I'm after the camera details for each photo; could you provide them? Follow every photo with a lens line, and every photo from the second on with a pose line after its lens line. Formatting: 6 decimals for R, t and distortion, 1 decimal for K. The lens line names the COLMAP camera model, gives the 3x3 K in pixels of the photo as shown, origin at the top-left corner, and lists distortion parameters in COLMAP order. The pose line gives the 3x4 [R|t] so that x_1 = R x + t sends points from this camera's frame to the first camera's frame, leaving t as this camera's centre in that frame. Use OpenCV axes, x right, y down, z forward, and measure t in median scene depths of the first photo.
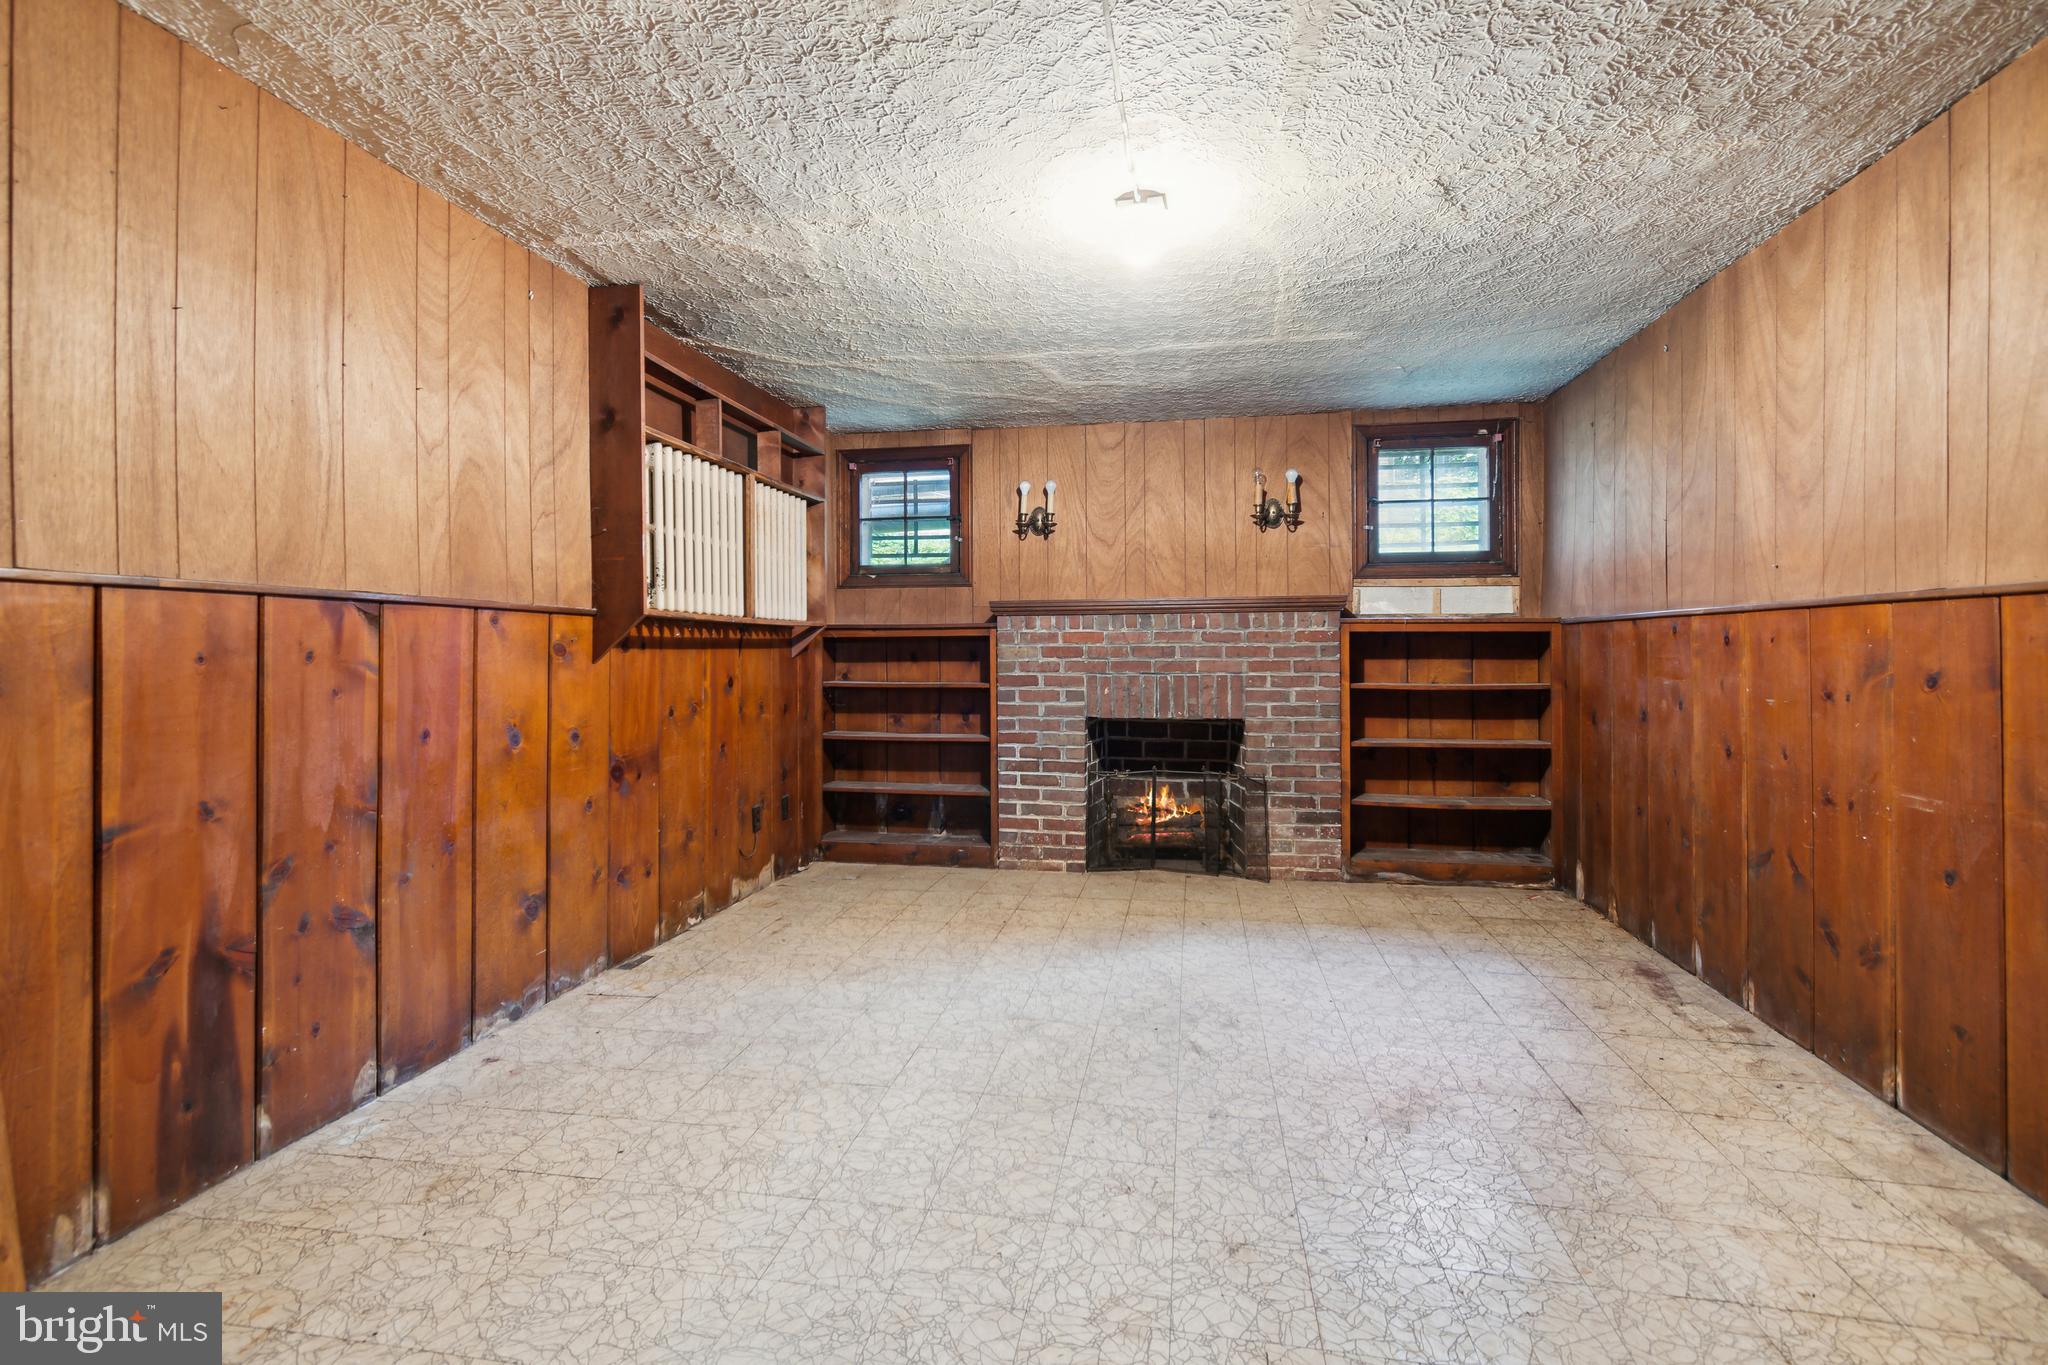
lens RADIAL K [[932.0, 0, 1070.6], [0, 932.0, 643.6], [0, 0, 1]] dist [0.000399, -0.000715]
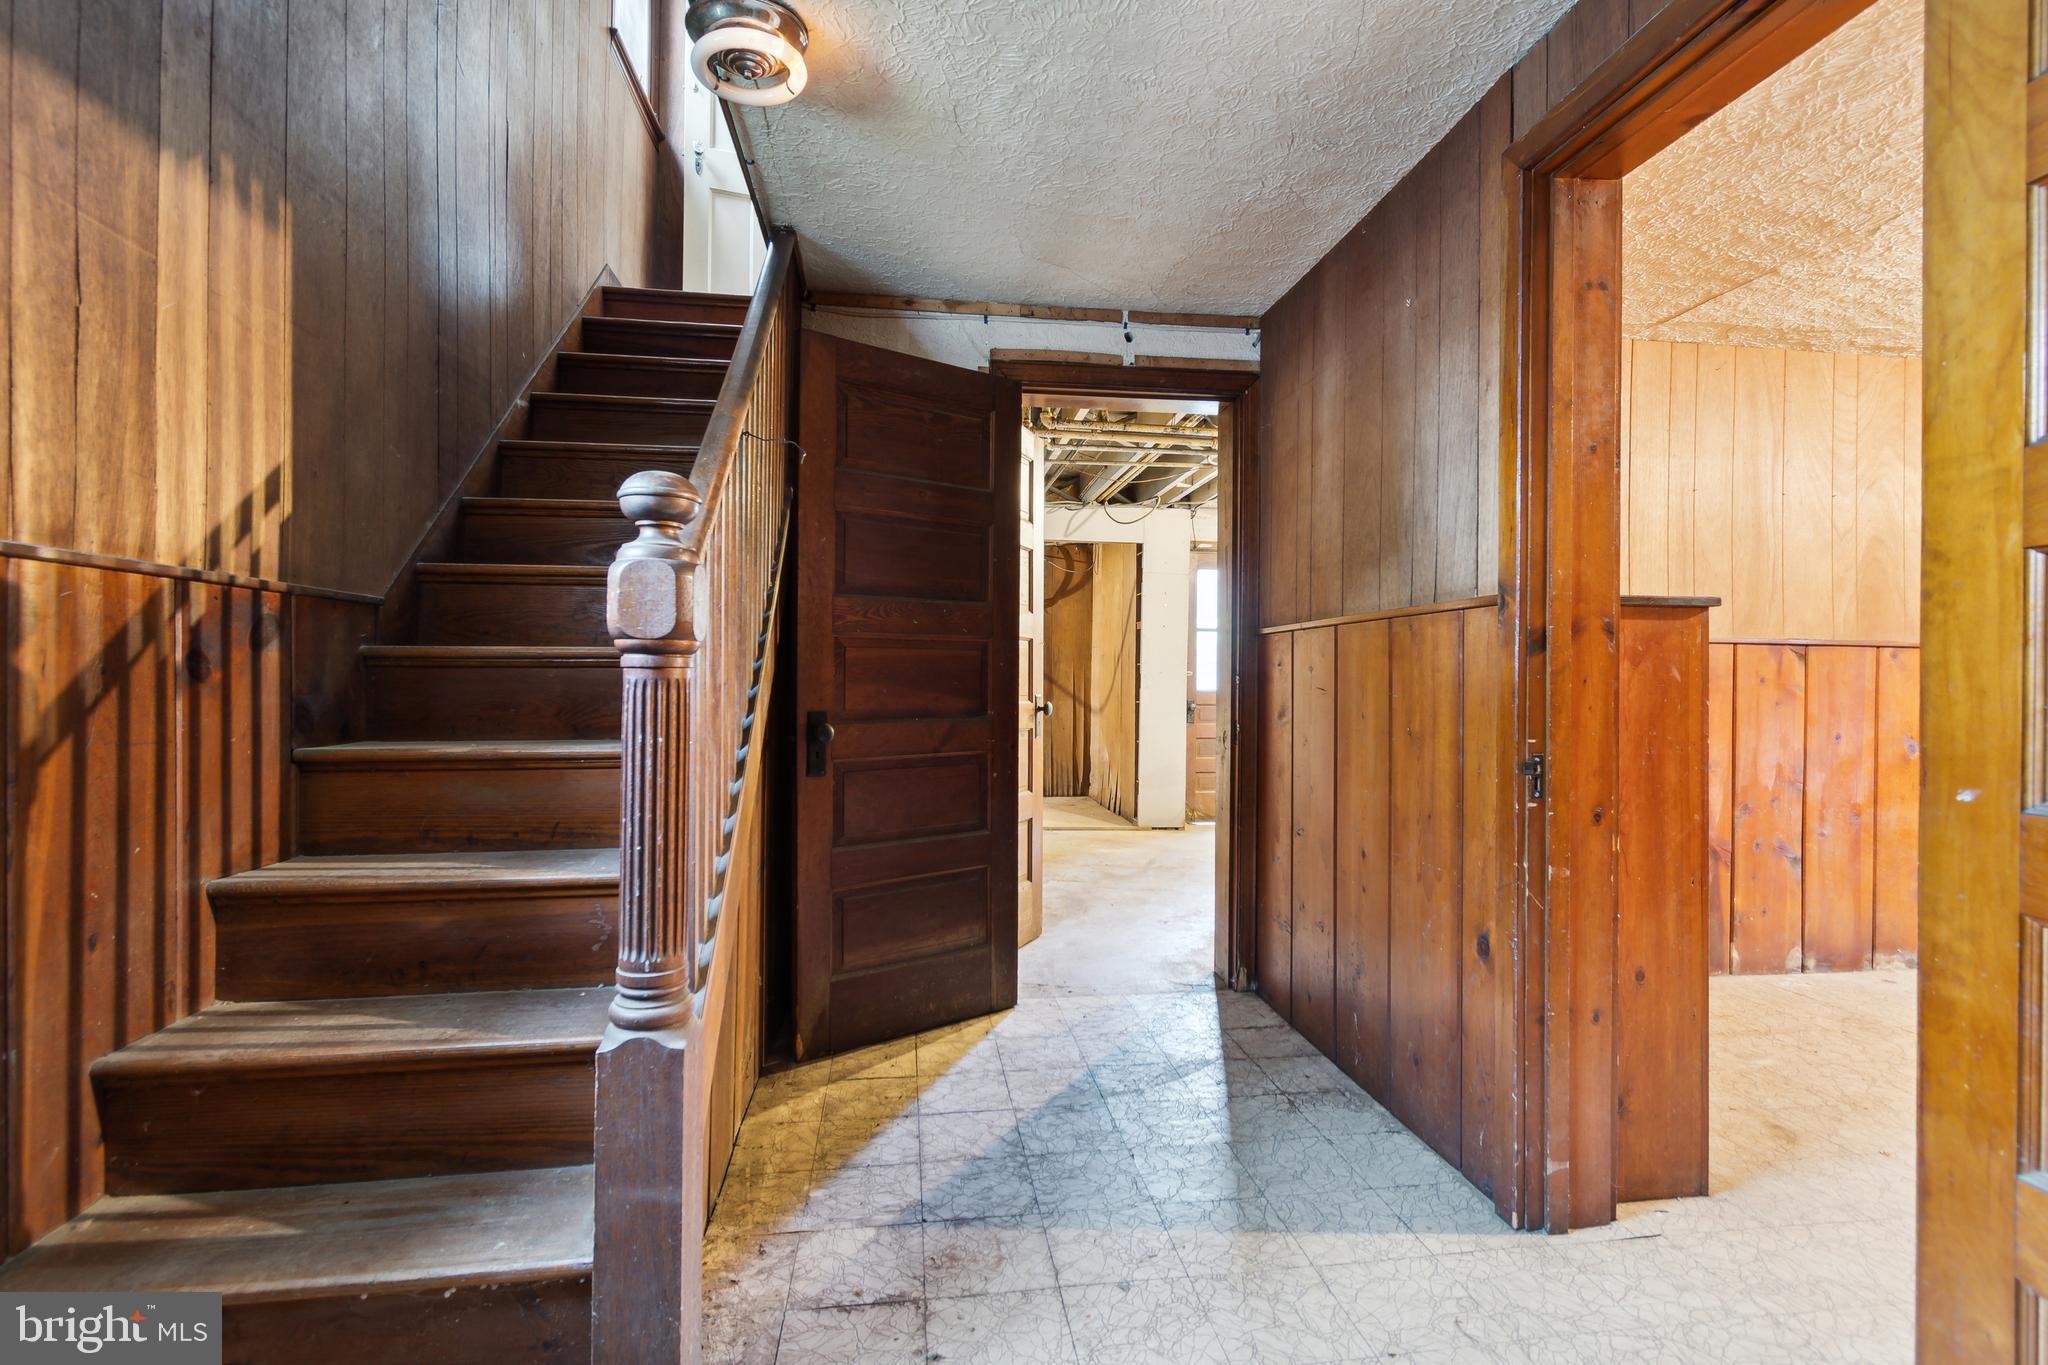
lens RADIAL K [[932.0, 0, 1029.2], [0, 932.0, 682.2], [0, 0, 1]] dist [0.000399, -0.000715]
pose [[0.264689, 0.003772, -0.964326, 0.374079], [-0.003950, 0.999988, 0.002827, 0.015635], [0.964326, 0.003061, 0.264701, -0.602029]]
